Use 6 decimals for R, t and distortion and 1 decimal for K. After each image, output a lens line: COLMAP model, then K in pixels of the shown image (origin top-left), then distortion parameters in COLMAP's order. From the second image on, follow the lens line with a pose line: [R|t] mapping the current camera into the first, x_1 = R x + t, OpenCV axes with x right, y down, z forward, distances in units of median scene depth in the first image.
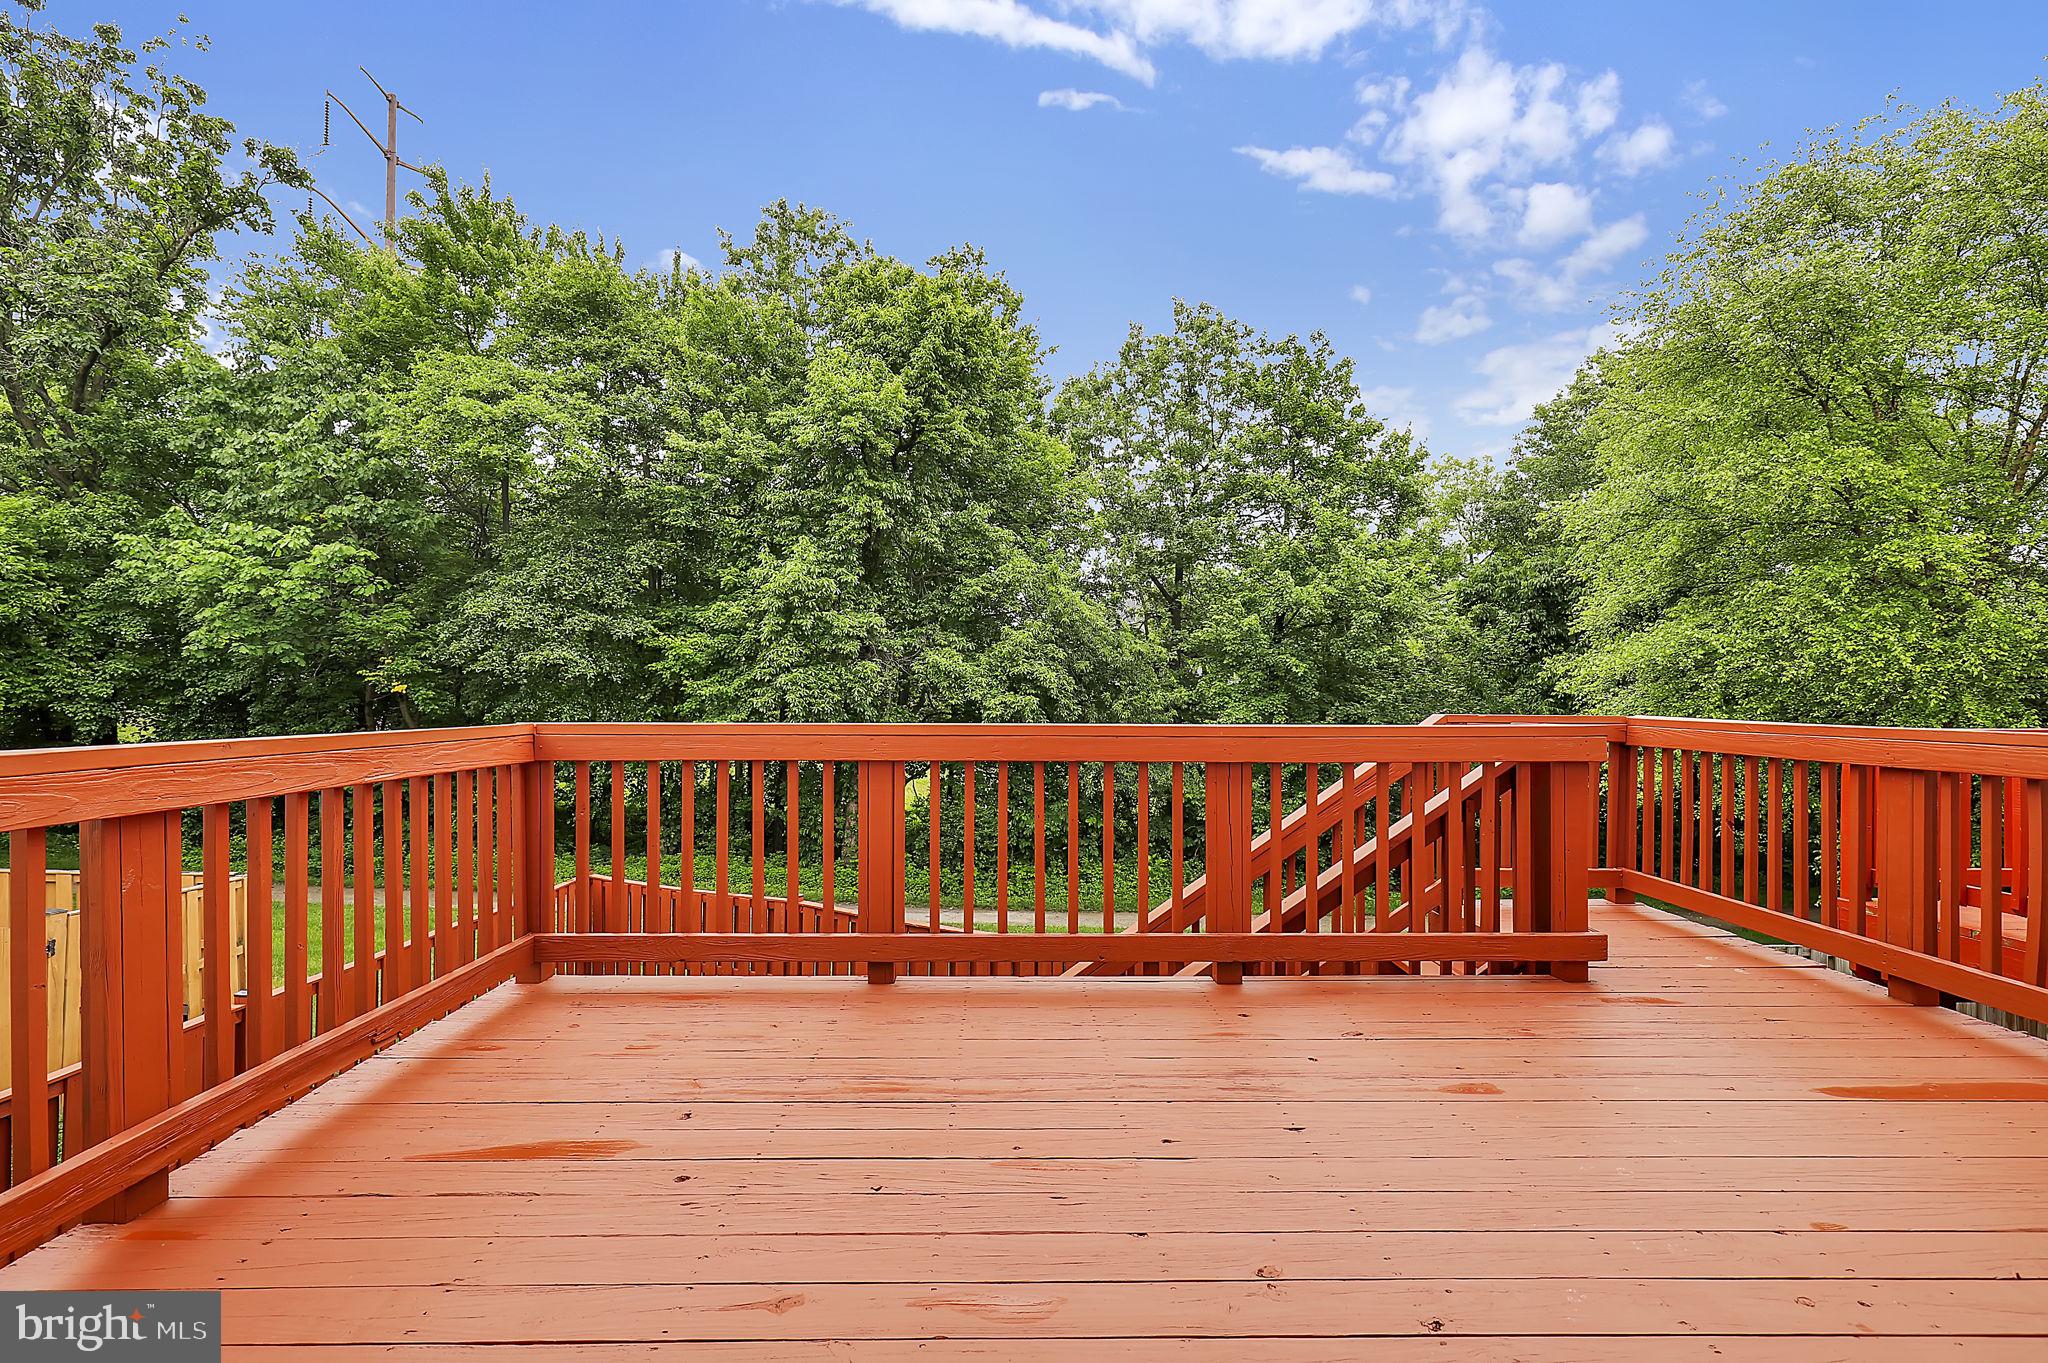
lens RADIAL K [[924.0, 0, 1015.3], [0, 924.0, 695.6], [0, 0, 1]] dist [-0.001247, -0.000075]
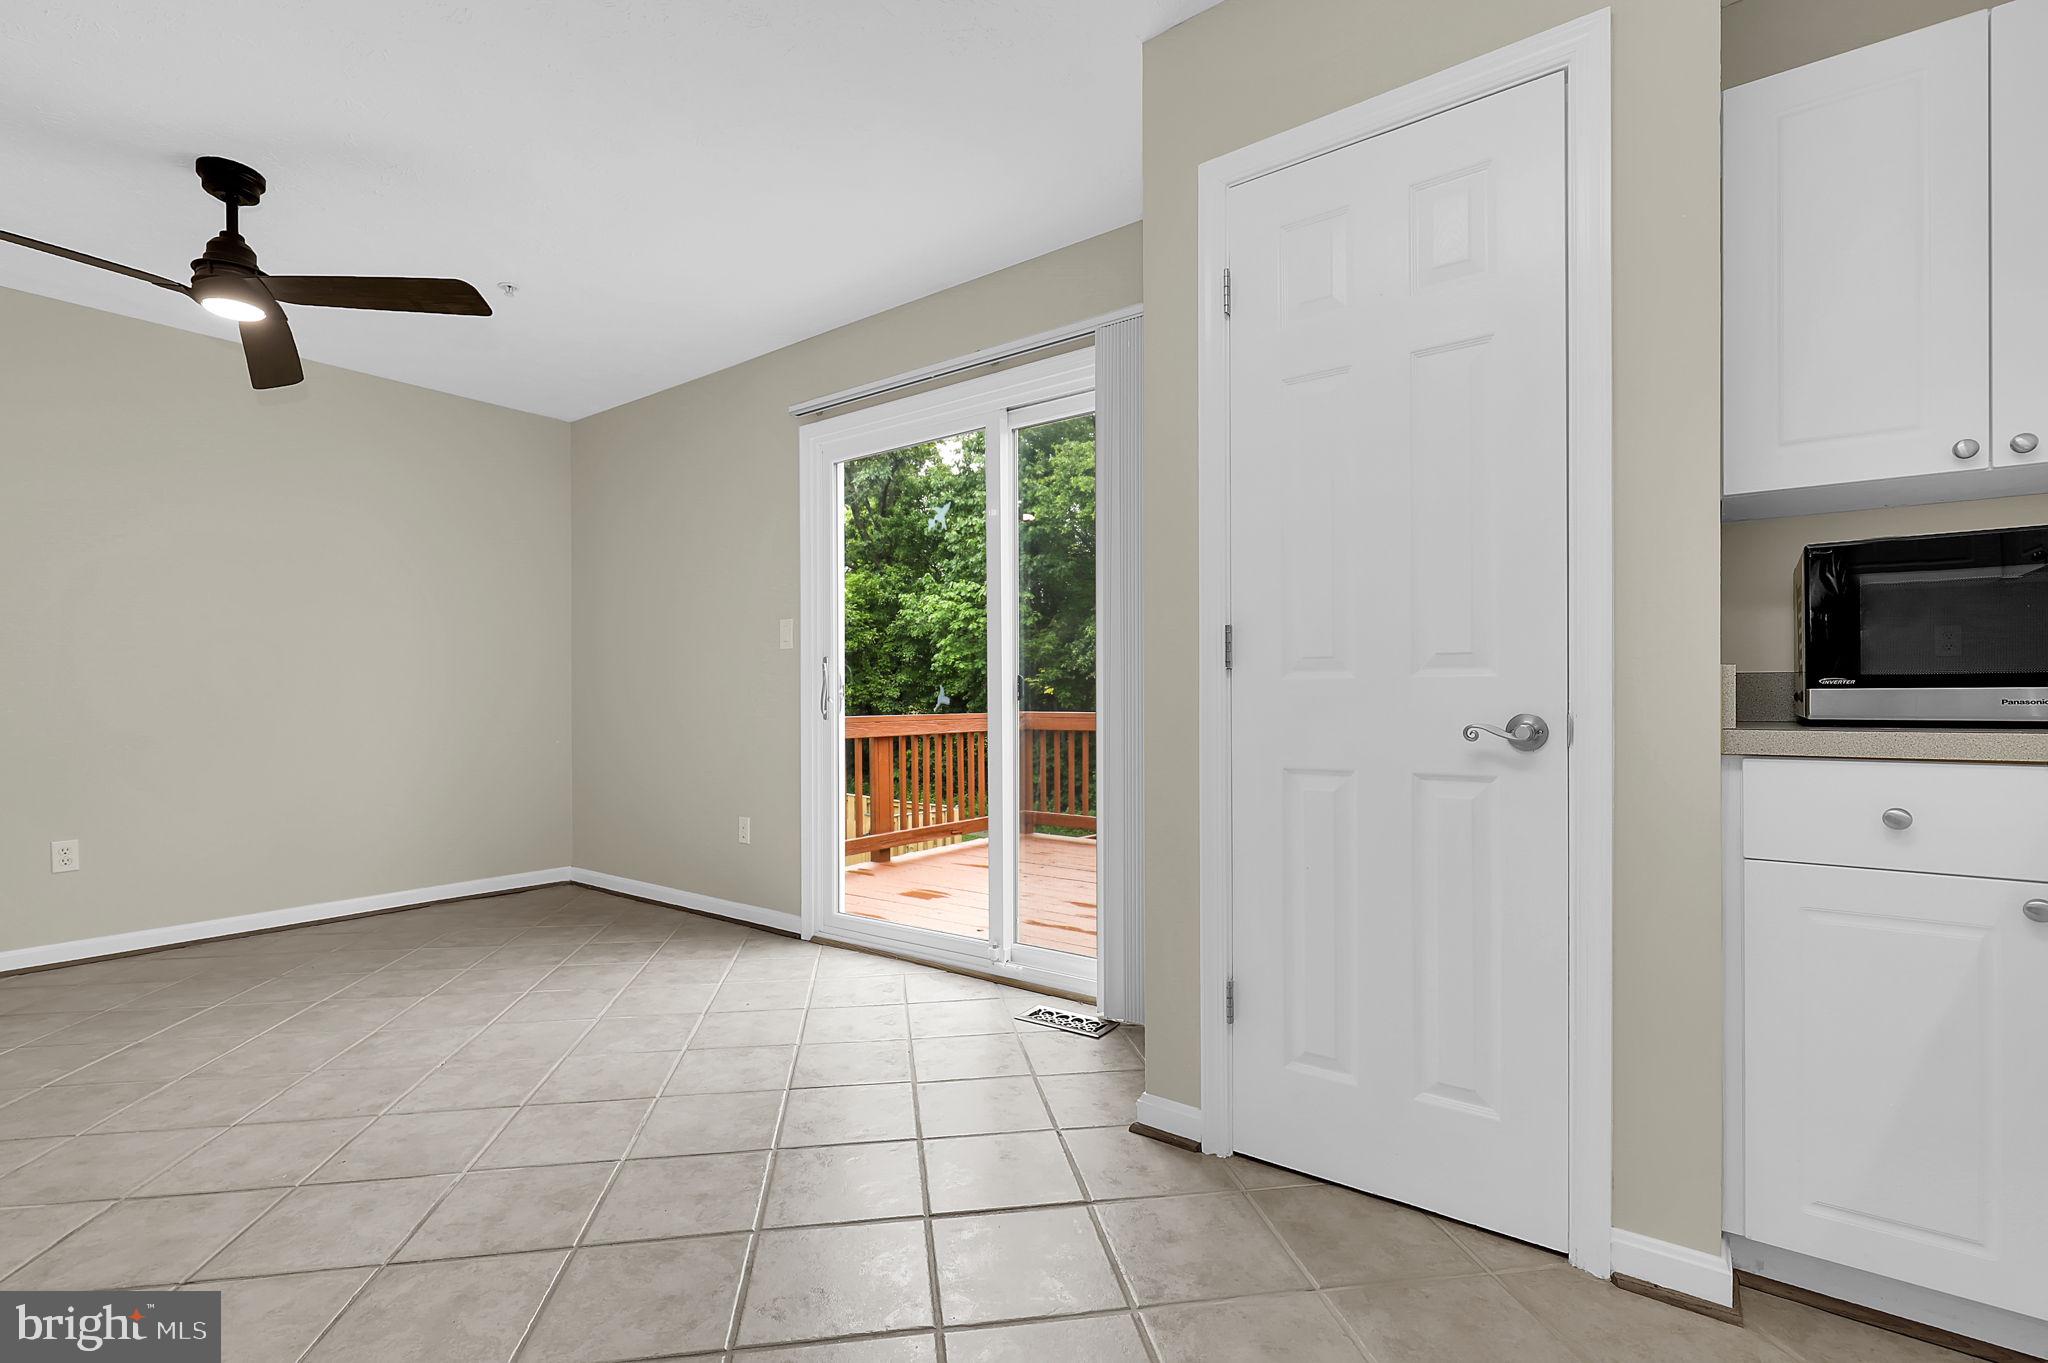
lens RADIAL K [[924.0, 0, 1015.3], [0, 924.0, 695.6], [0, 0, 1]] dist [-0.001247, -0.000075]
pose [[0.792224, -0.004073, -0.610217, 0.130105], [0.004933, 0.999988, -0.000270, -0.000436], [0.610211, -0.002796, 0.792234, -0.116860]]
